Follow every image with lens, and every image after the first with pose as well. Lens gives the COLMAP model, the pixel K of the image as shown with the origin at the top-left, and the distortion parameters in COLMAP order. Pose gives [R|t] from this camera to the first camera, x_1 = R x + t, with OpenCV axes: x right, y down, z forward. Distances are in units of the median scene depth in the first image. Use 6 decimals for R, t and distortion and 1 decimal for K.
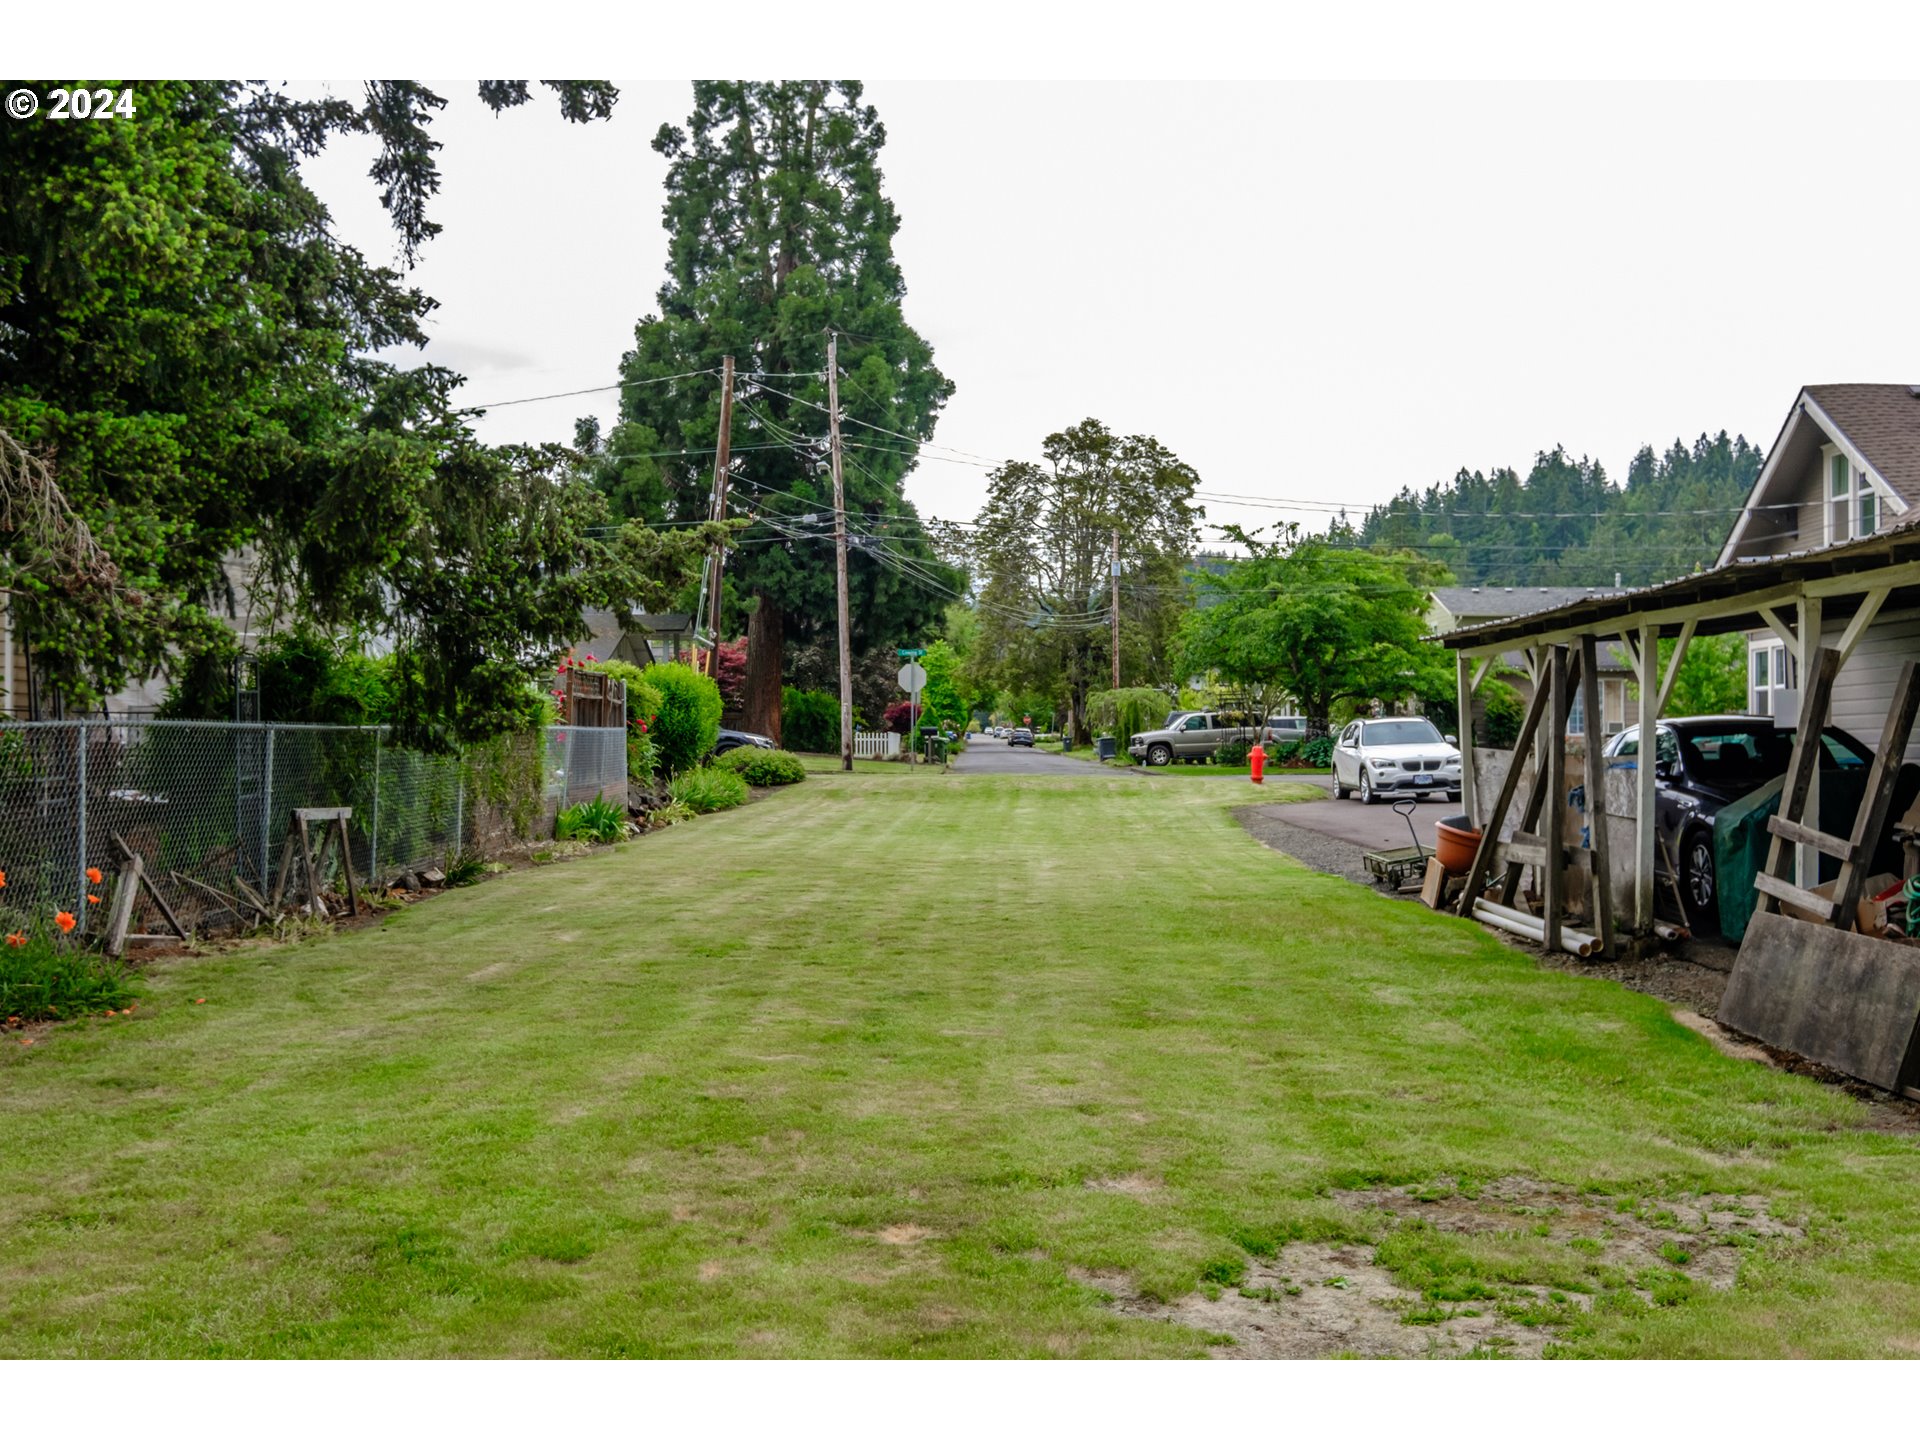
lens RADIAL K [[1678.4, 0, 960.0], [0, 1678.4, 730.0], [0, 0, 1]] dist [-0.001267, -0.000463]
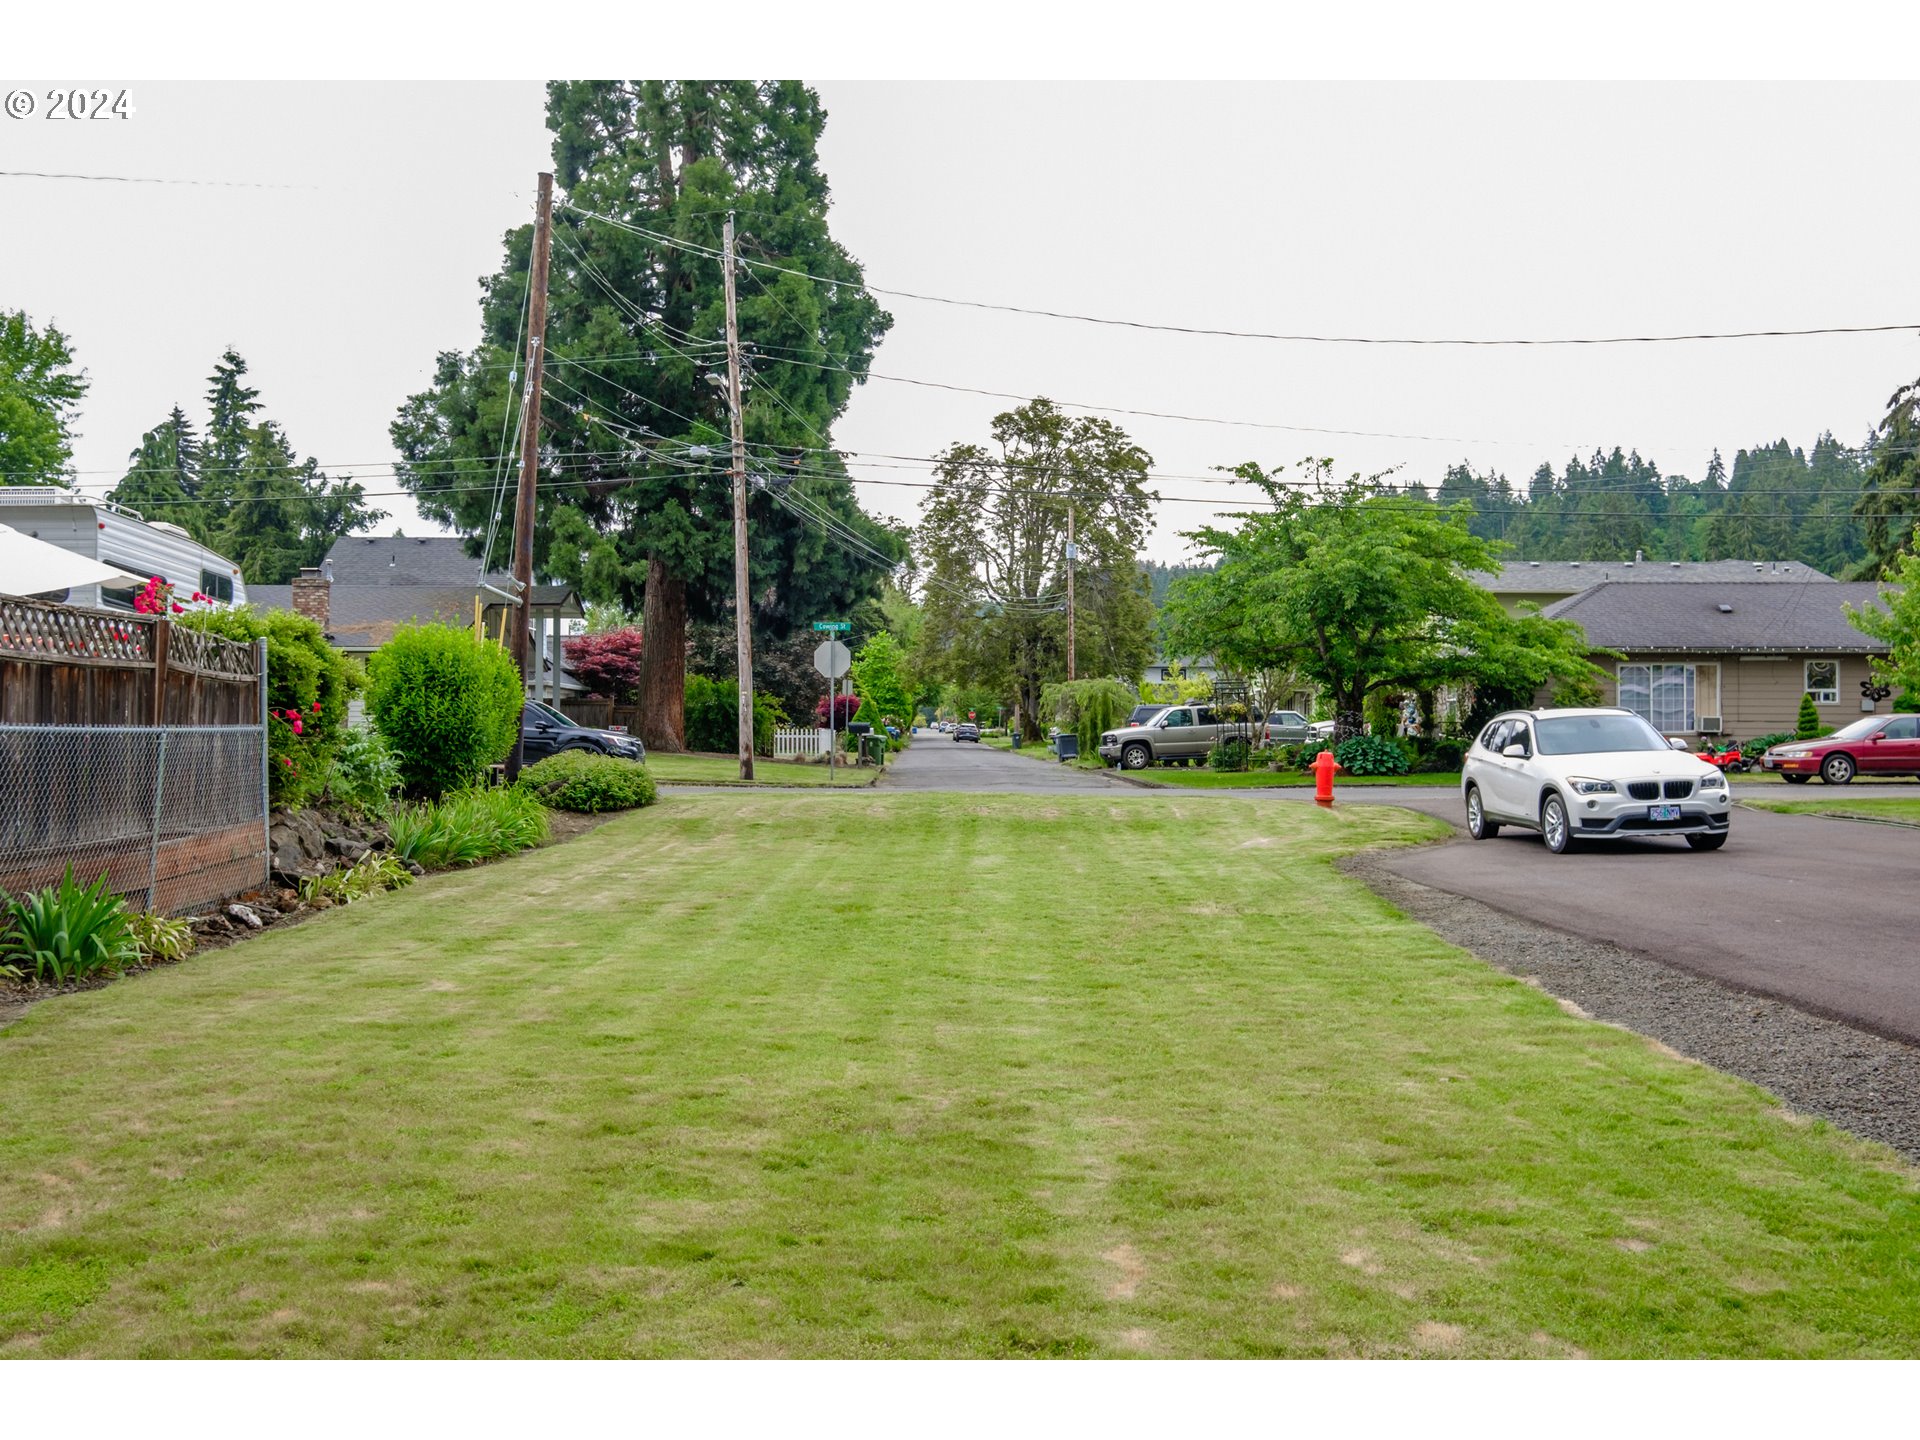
lens RADIAL K [[1355.6, 0, 963.9], [0, 1355.6, 729.8], [0, 0, 1]] dist [-0.049642, 0.022162]
pose [[0.999283, 0.000102, 0.037860, 0.007309], [-0.000261, 0.999991, 0.004193, -0.001040], [-0.037860, -0.004200, 0.999274, 0.326162]]
